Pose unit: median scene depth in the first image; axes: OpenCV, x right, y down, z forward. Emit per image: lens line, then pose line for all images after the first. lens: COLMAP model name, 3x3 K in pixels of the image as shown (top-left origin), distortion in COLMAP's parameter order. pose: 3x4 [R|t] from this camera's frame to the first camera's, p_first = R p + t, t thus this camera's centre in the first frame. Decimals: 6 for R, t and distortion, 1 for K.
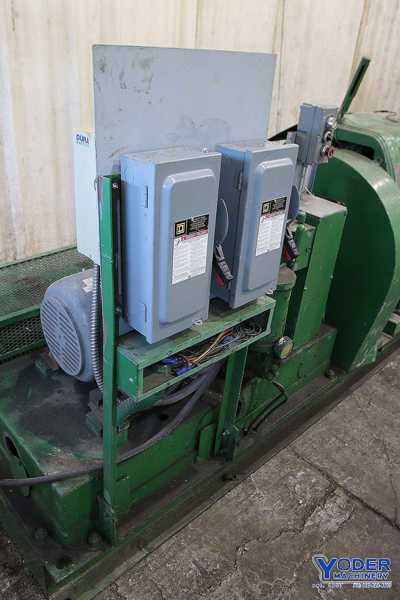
lens RADIAL K [[489.2, 0, 216.5], [0, 489.2, 315.5], [0, 0, 1]] dist [-0.095835, 0.067506]
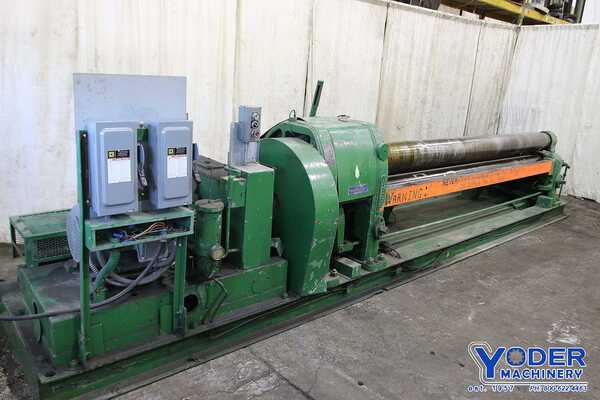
lens RADIAL K [[489.2, 0, 300.0], [0, 489.2, 200.0], [0, 0, 1]] dist [-0.095835, 0.067506]
pose [[0.998330, 0.007690, -0.057260, 0.480669], [-0.022670, 0.963759, -0.265810, 0.304176], [0.053141, 0.266664, 0.962323, -0.499073]]
